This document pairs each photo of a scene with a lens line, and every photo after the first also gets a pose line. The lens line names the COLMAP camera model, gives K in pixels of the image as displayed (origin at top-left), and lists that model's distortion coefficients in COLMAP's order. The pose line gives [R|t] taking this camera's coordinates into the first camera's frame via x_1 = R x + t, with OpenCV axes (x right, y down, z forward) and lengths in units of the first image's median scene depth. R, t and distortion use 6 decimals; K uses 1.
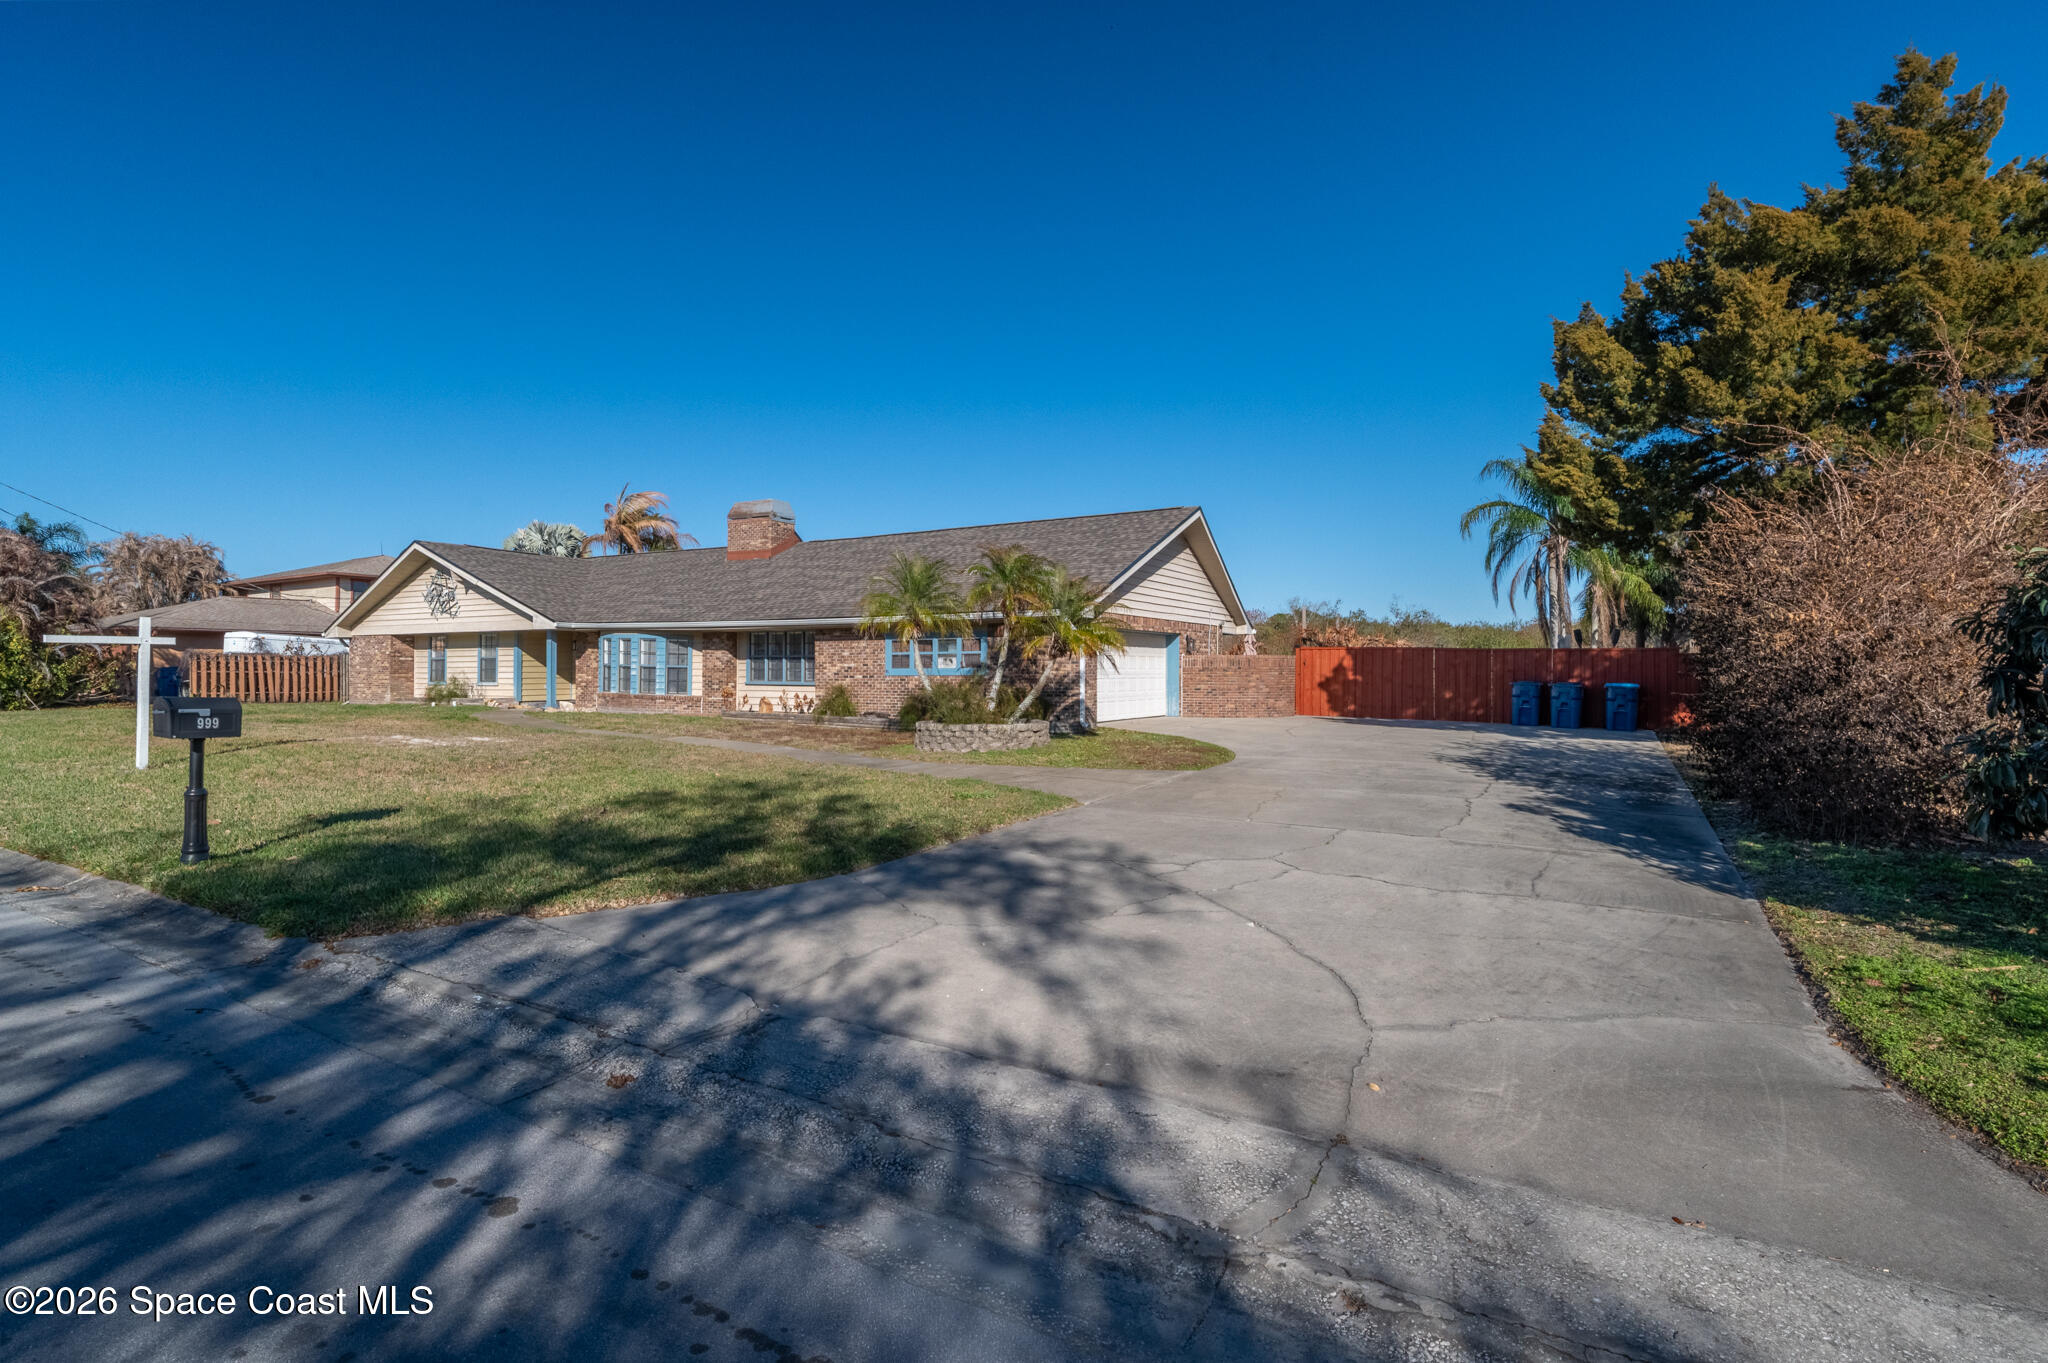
lens RADIAL K [[971.4, 0, 1018.7], [0, 971.4, 666.5], [0, 0, 1]] dist [0.004252, -0.001804]
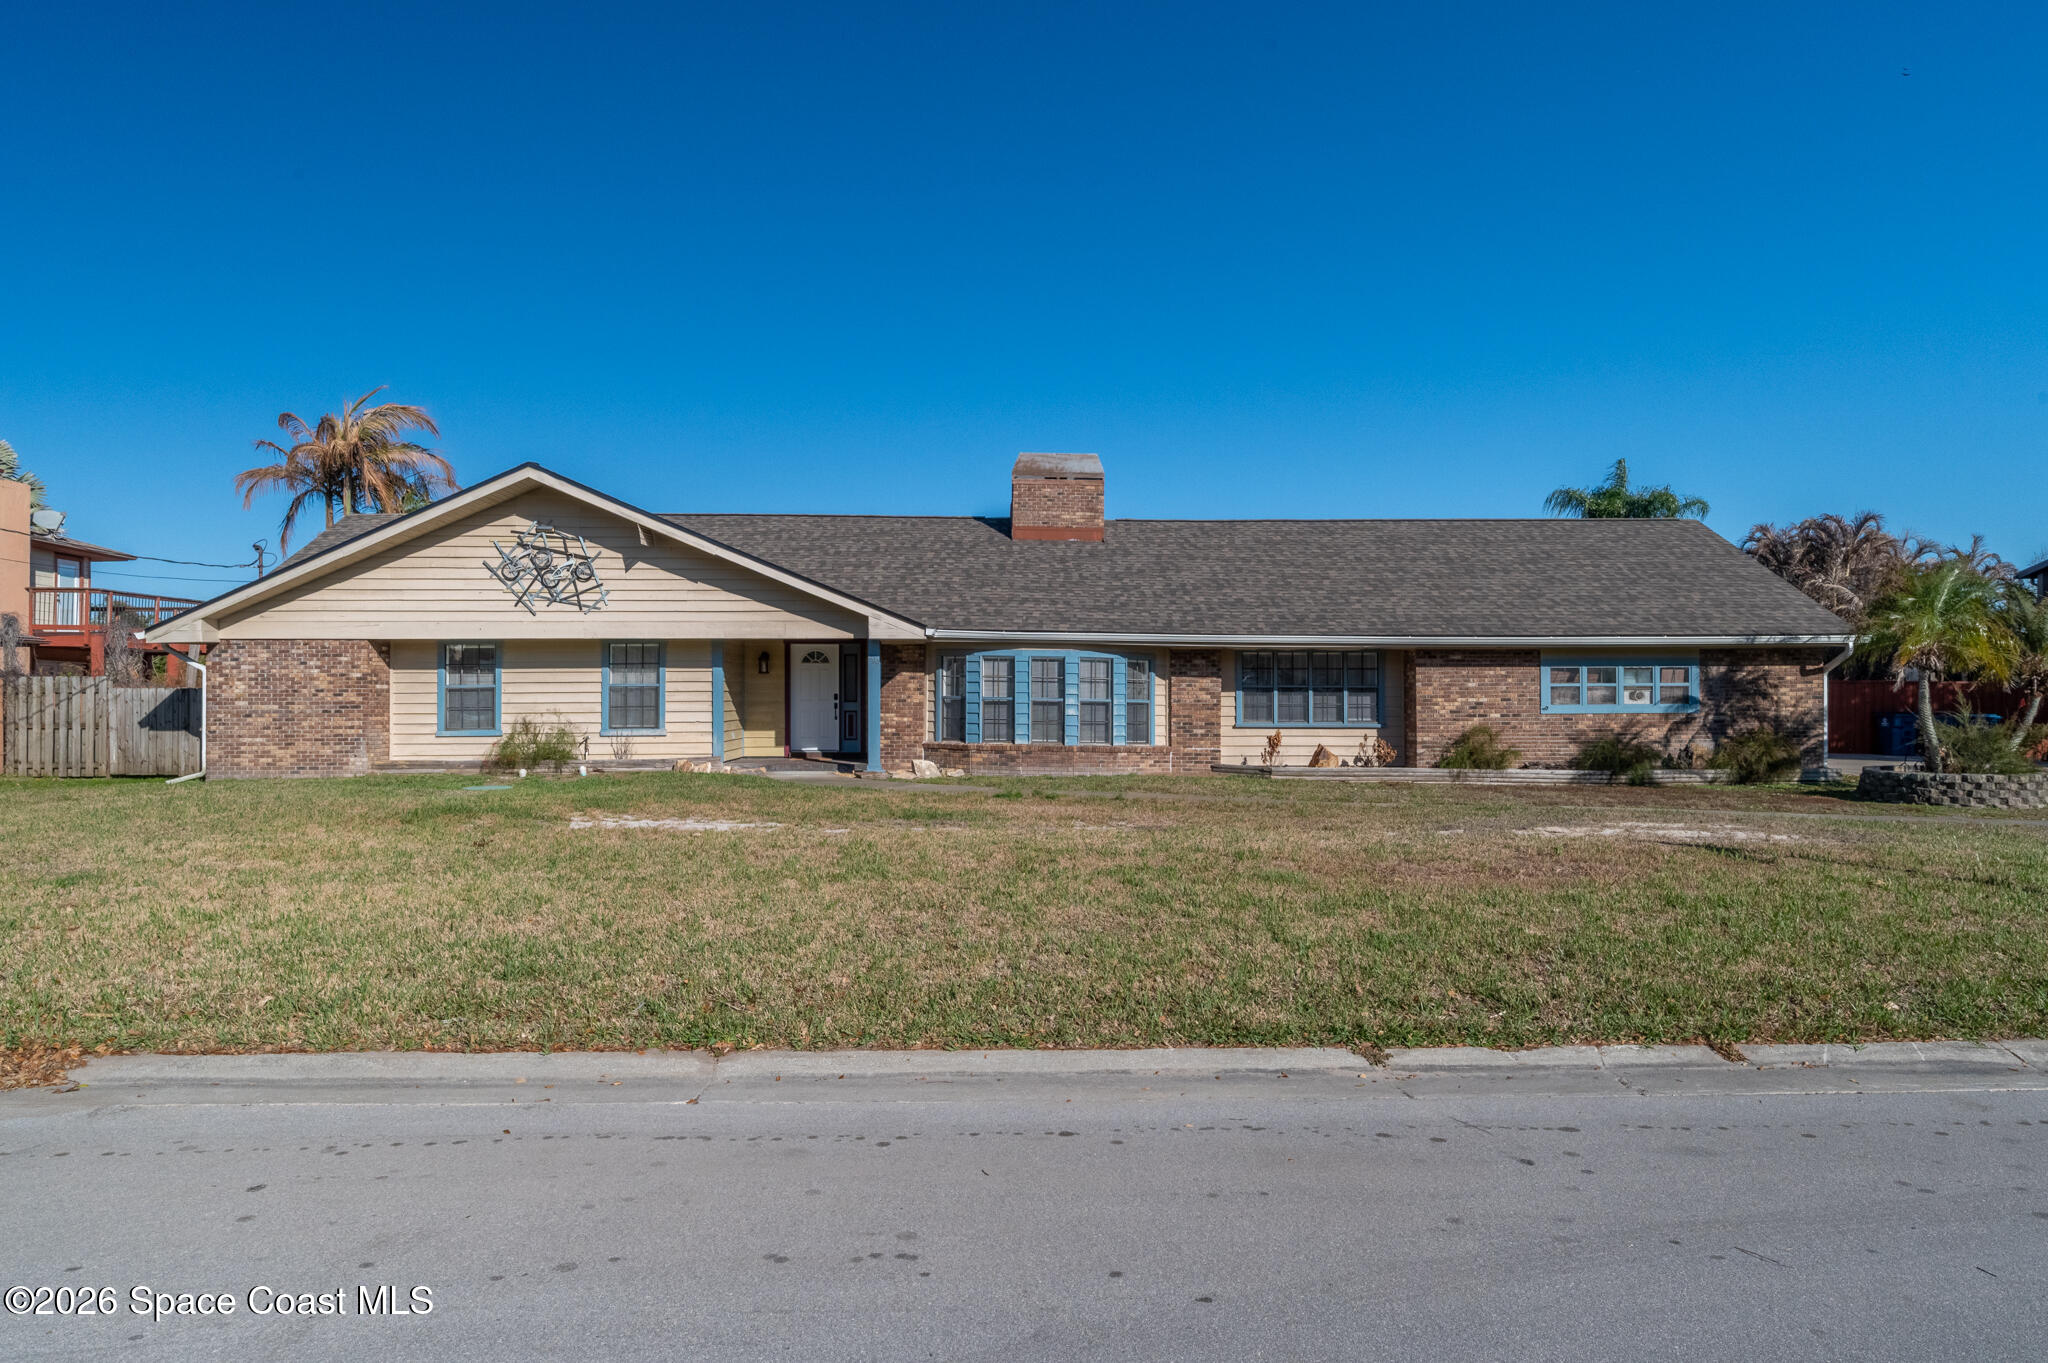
lens RADIAL K [[1198.5, 0, 1023.5], [0, 1198.5, 688.4], [0, 0, 1]] dist [0.006187, 0.000411]
pose [[0.848849, -0.000260, 0.528635, -0.952114], [-0.000614, 0.999999, 0.001478, -0.011381], [-0.528635, -0.001579, 0.848848, 0.400600]]
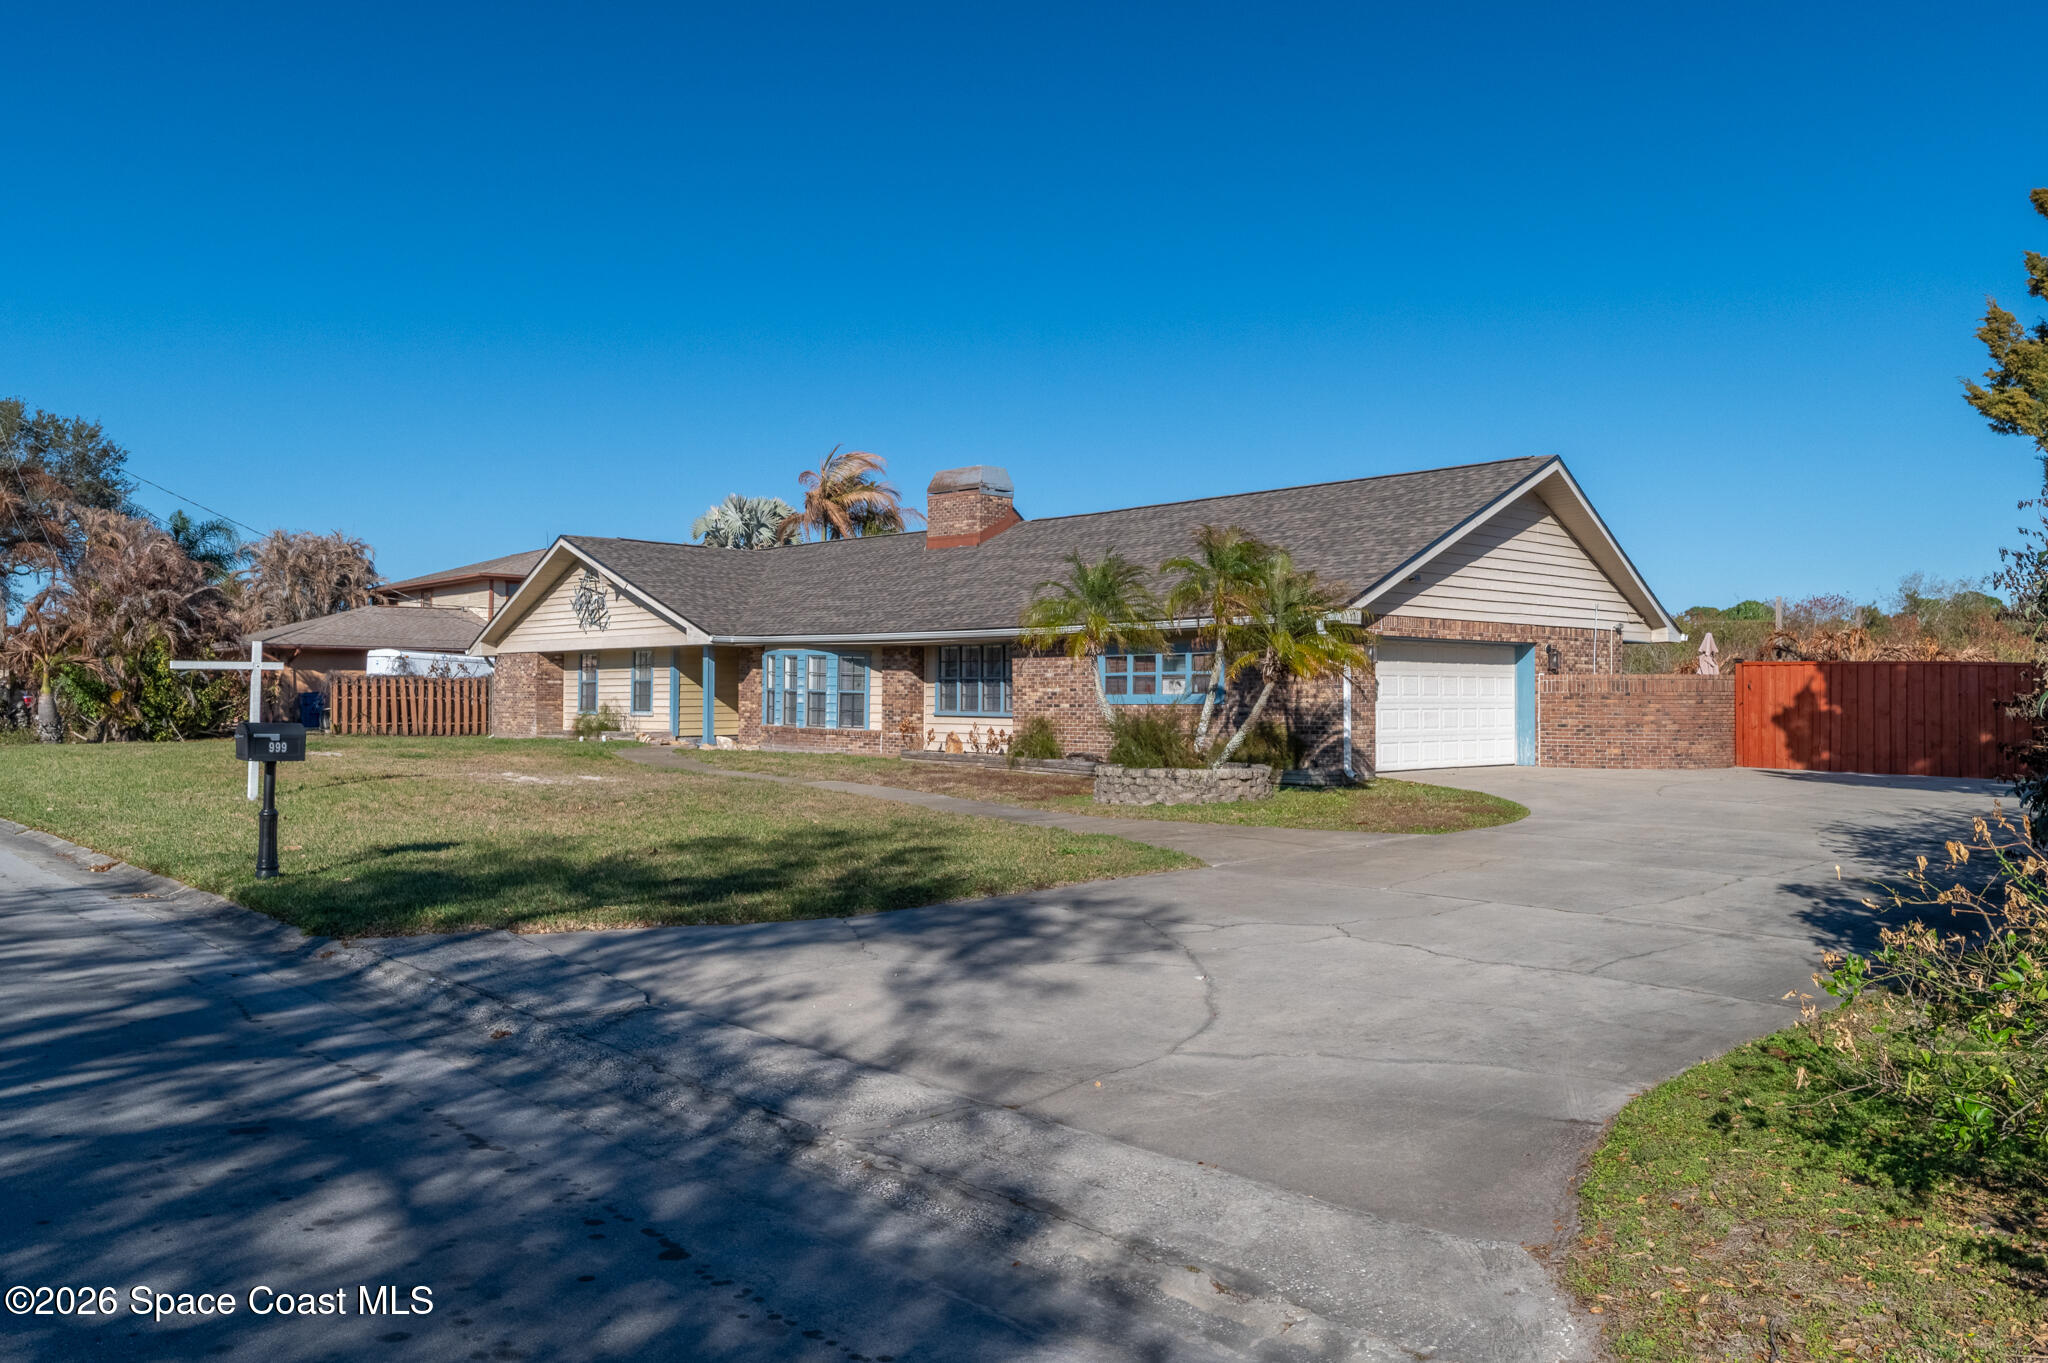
lens RADIAL K [[1504.6, 0, 1031.0], [0, 1504.6, 686.9], [0, 0, 1]] dist [-0.000971, 0.004151]
pose [[0.959696, -0.001035, -0.281038, 0.131394], [0.000354, 0.999997, -0.002471, -0.000903], [0.281039, 0.002272, 0.959694, -0.107749]]
